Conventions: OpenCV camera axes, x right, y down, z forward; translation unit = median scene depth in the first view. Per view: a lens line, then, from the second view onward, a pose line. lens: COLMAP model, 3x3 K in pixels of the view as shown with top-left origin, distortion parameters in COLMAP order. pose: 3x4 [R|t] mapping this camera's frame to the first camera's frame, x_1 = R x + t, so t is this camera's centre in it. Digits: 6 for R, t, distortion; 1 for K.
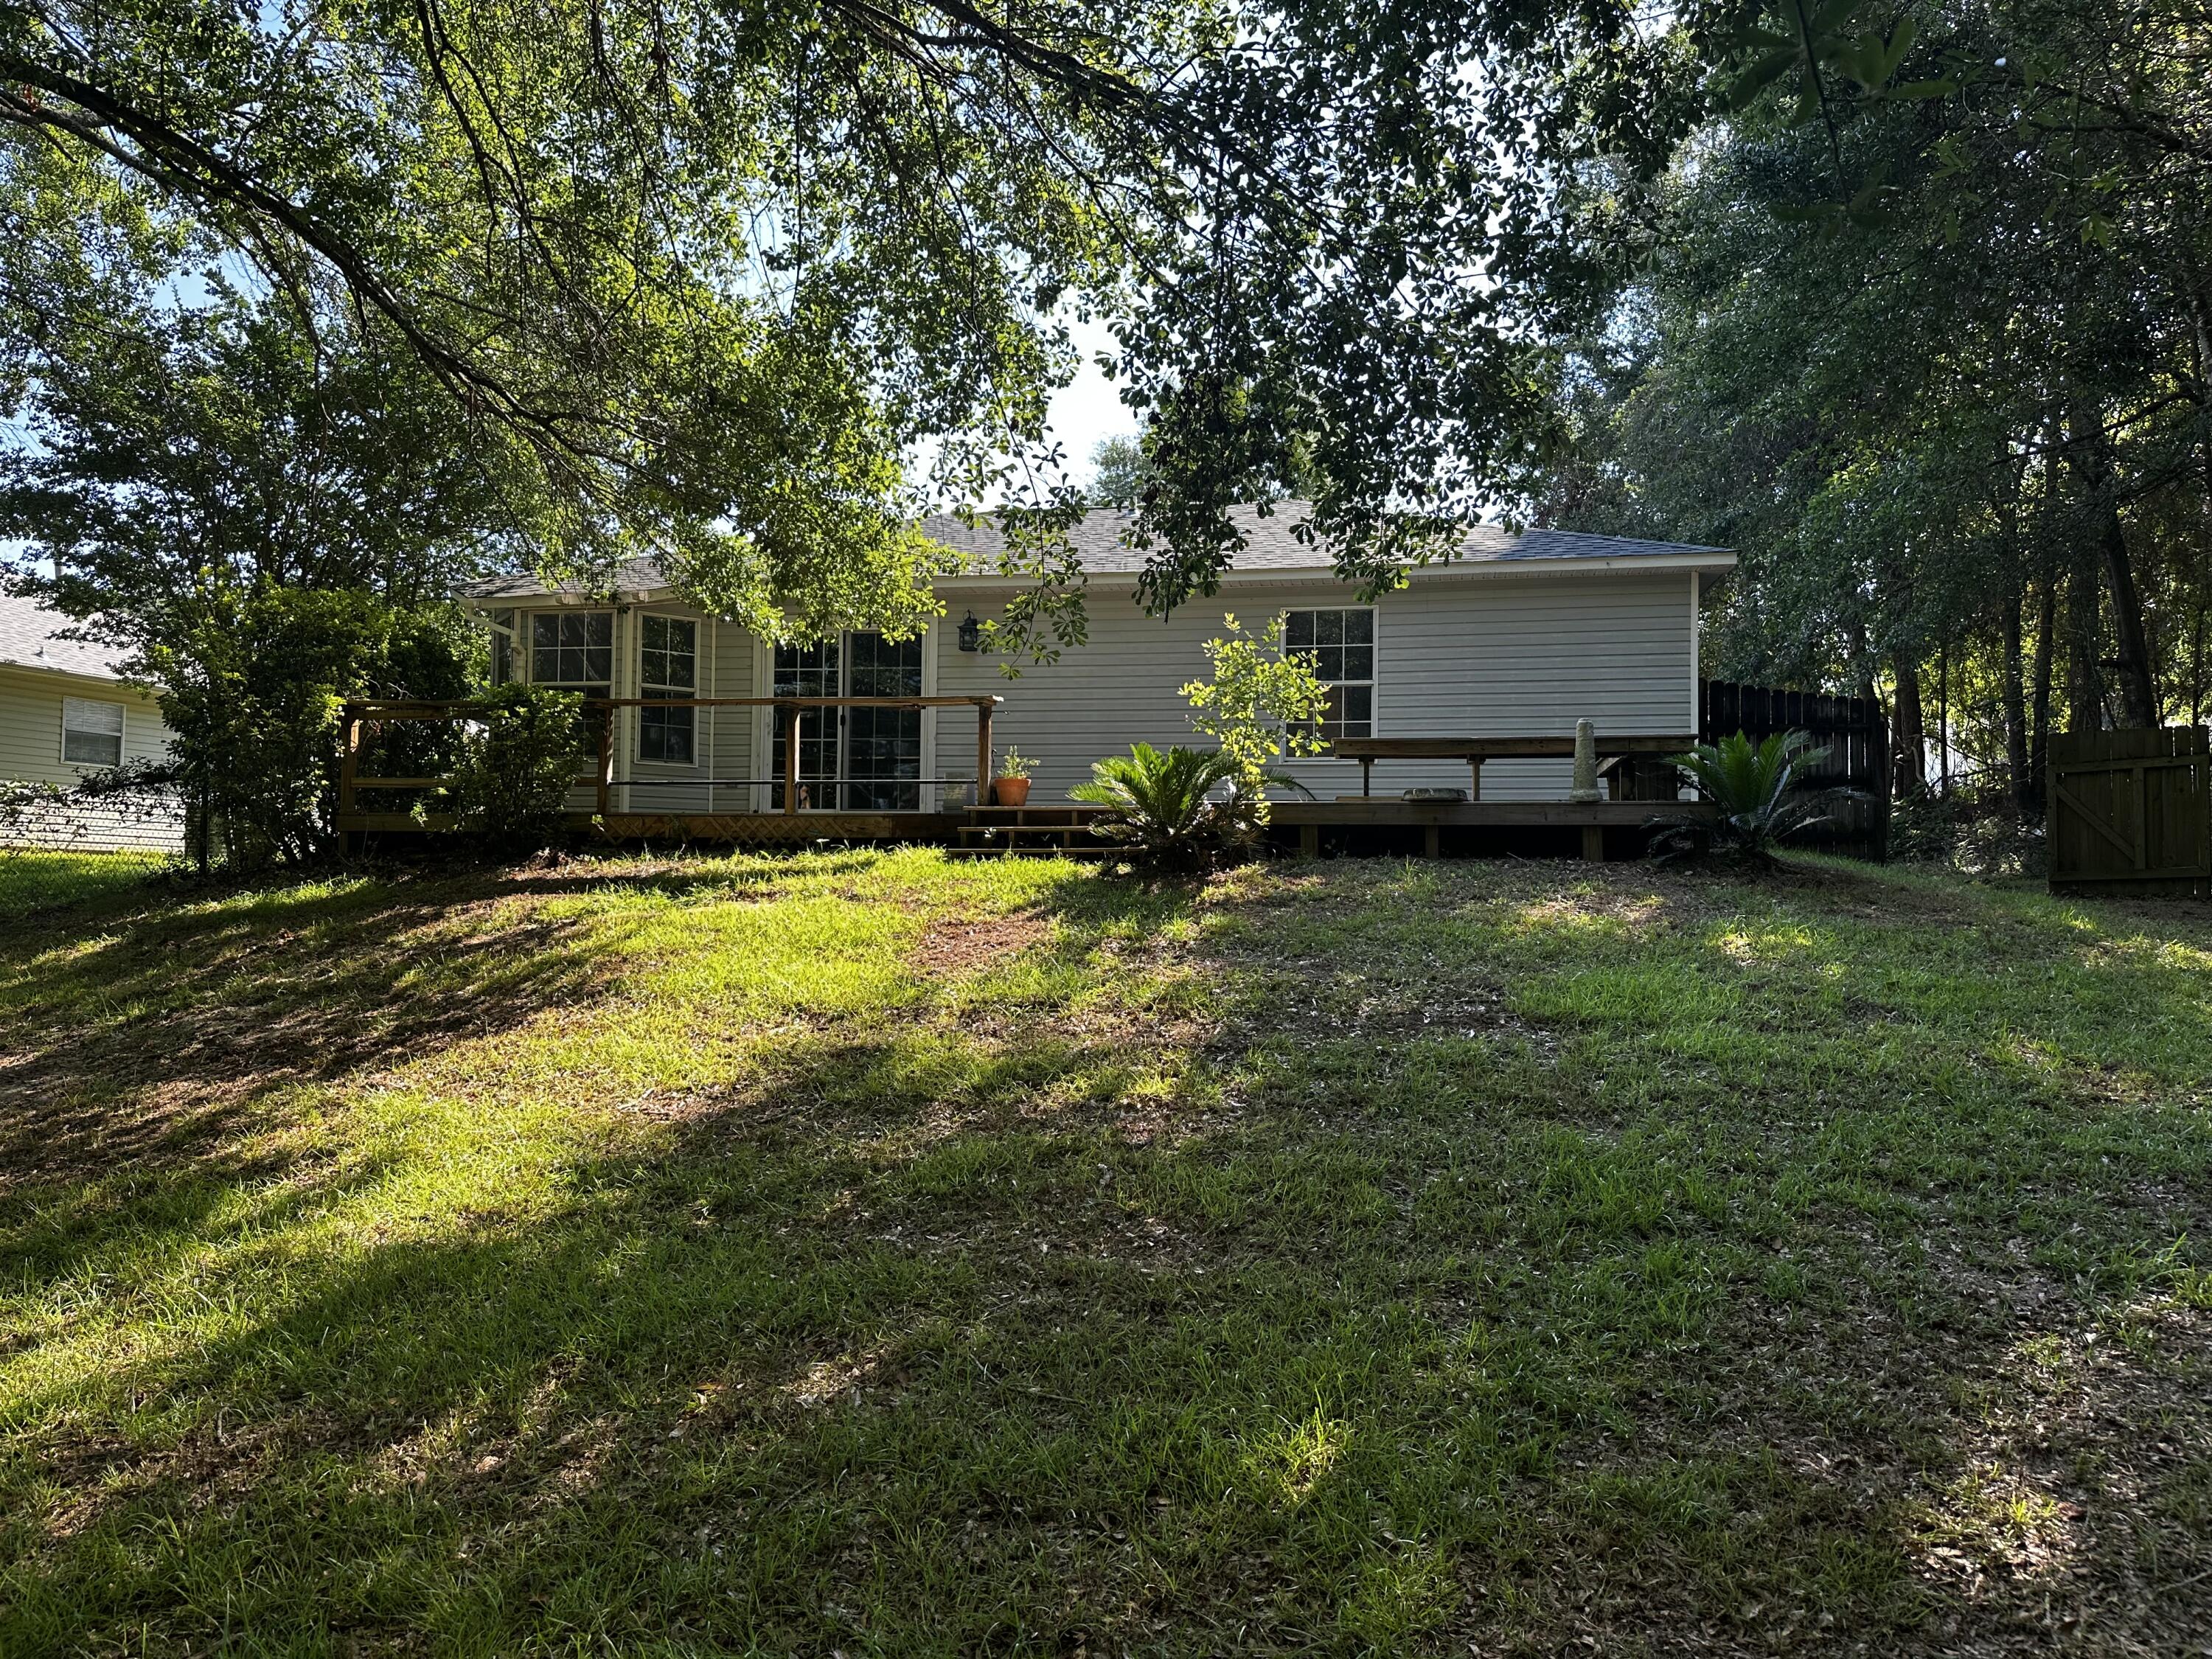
lens RADIAL K [[1531.3, 0, 1106.0], [0, 1531.3, 829.5], [0, 0, 1]] dist [-0.008986, -0.006361]
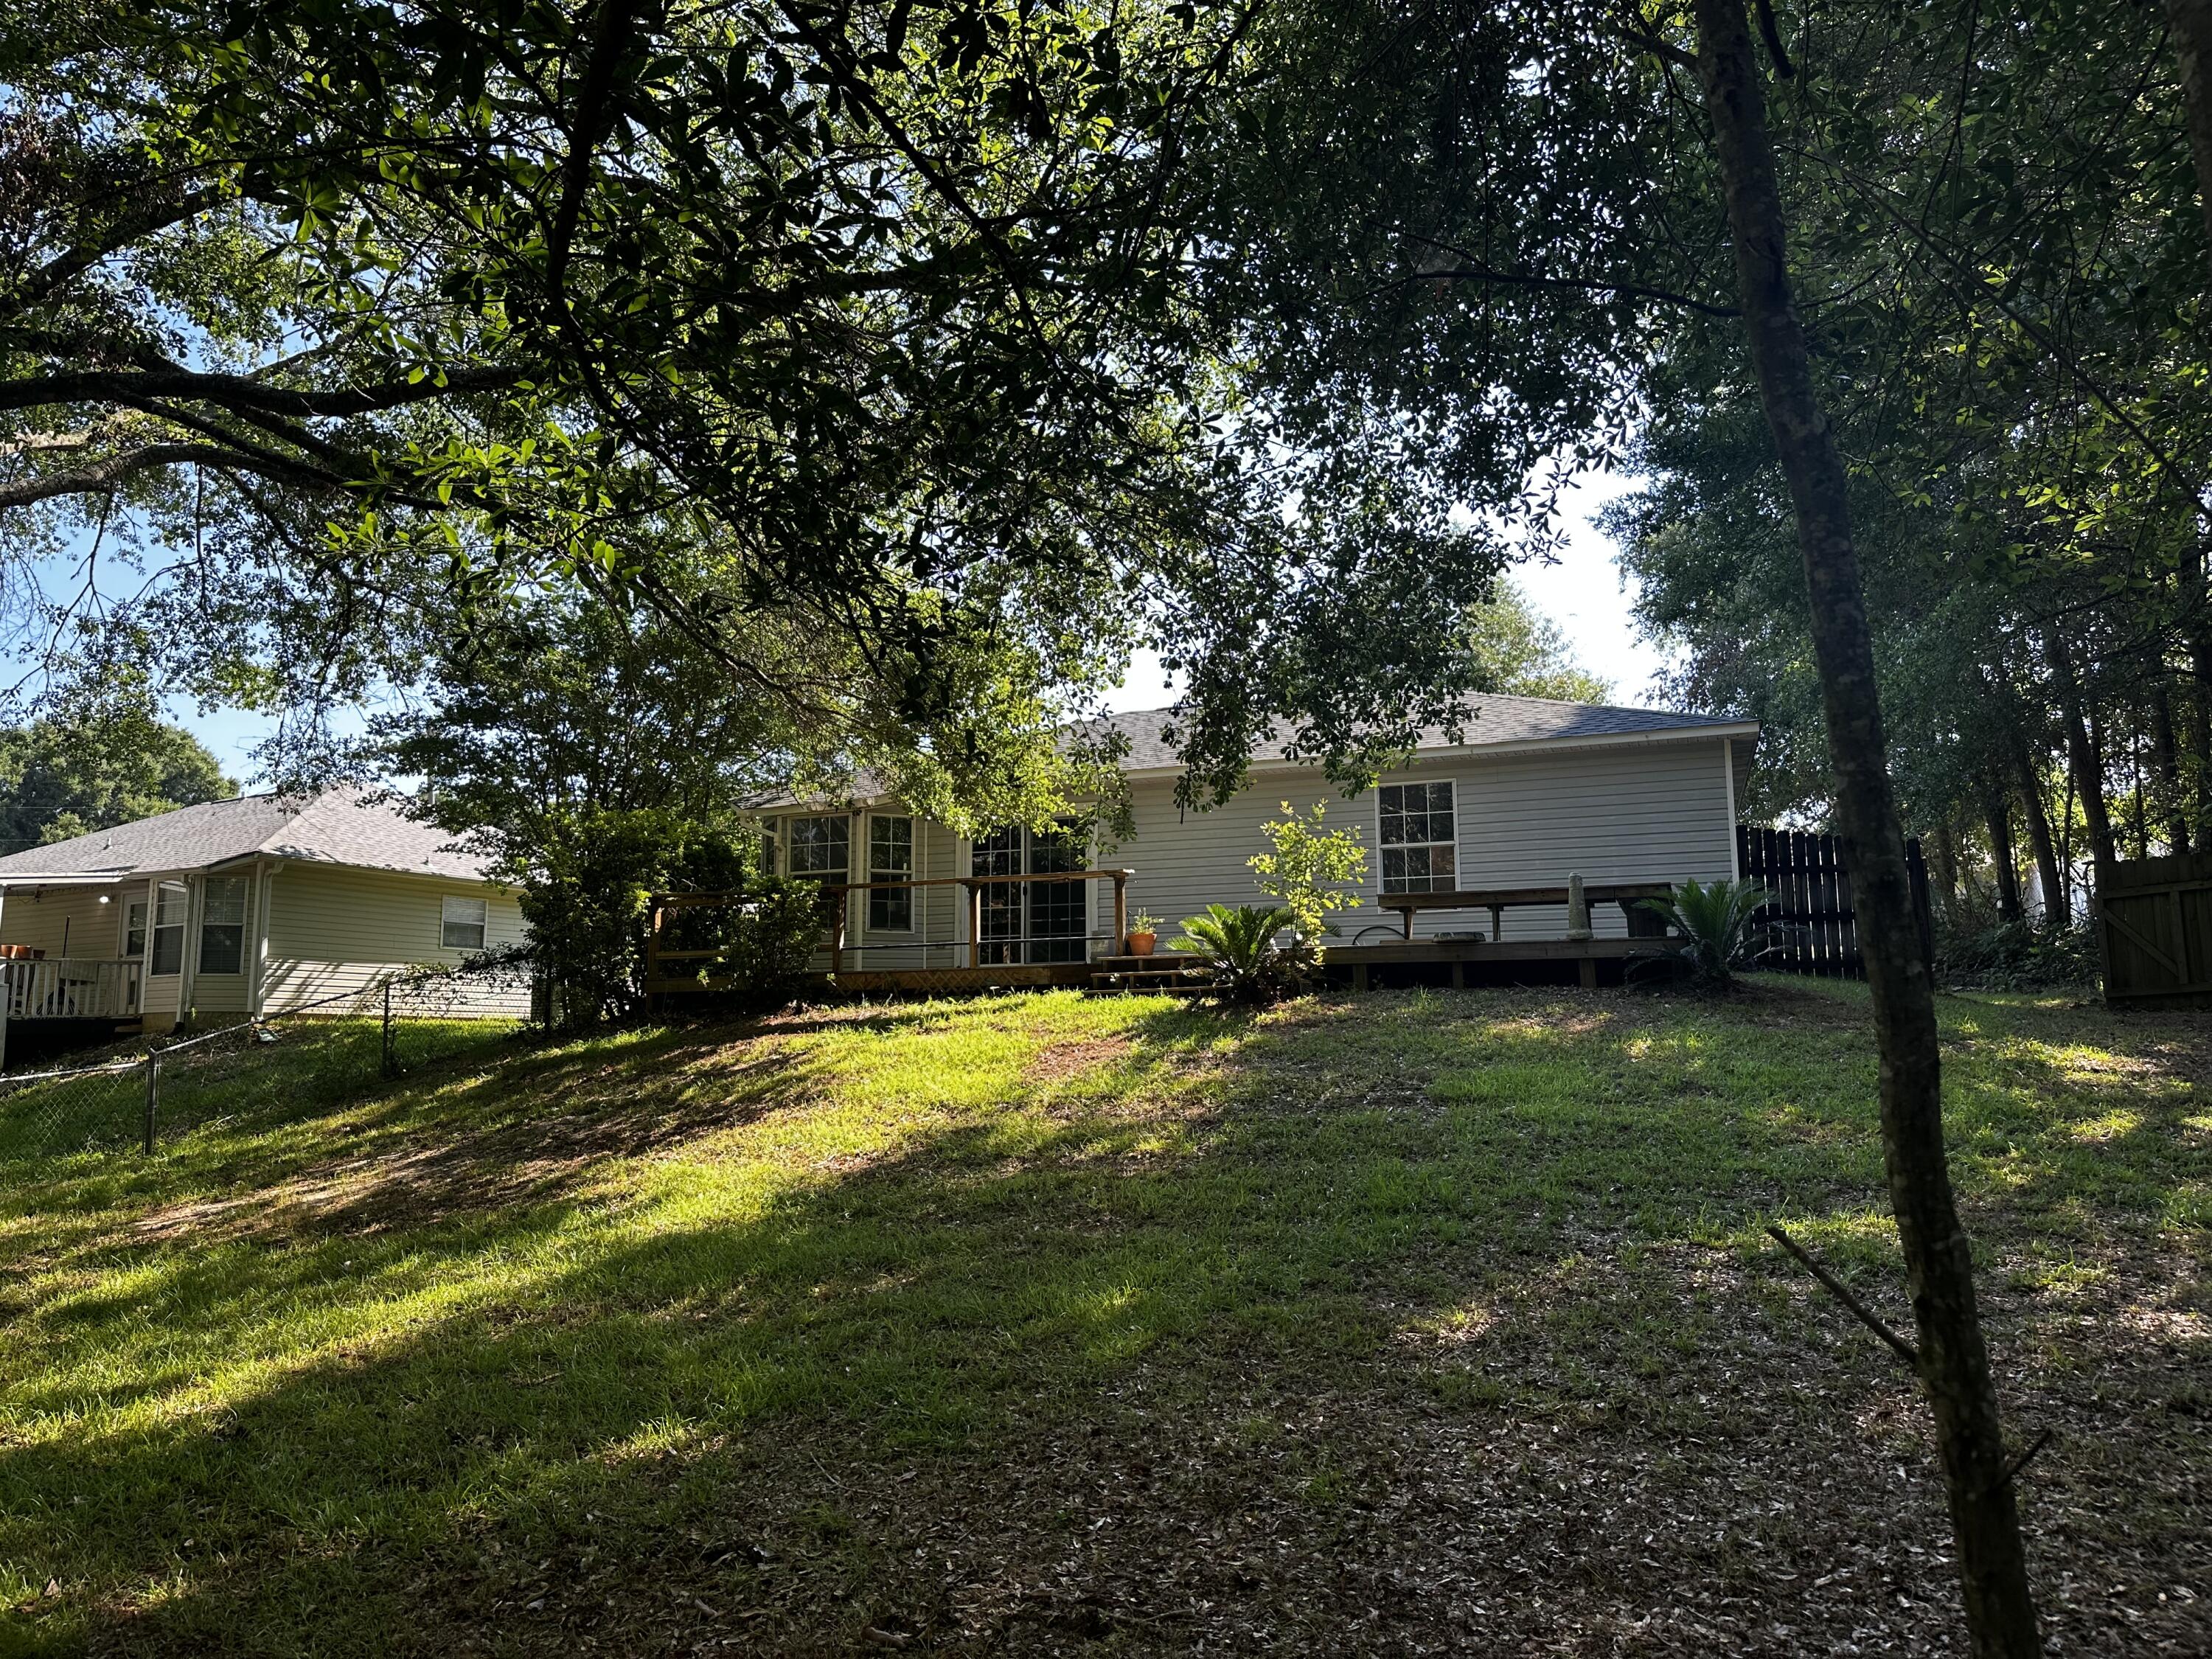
lens RADIAL K [[1562.7, 0, 1102.5], [0, 1562.7, 804.3], [0, 0, 1]] dist [0.131035, -0.198650]
pose [[0.981234, -0.050427, -0.186112, 0.194760], [0.029306, 0.992986, -0.114540, 0.009277], [0.190582, 0.106937, 0.975829, -0.362959]]
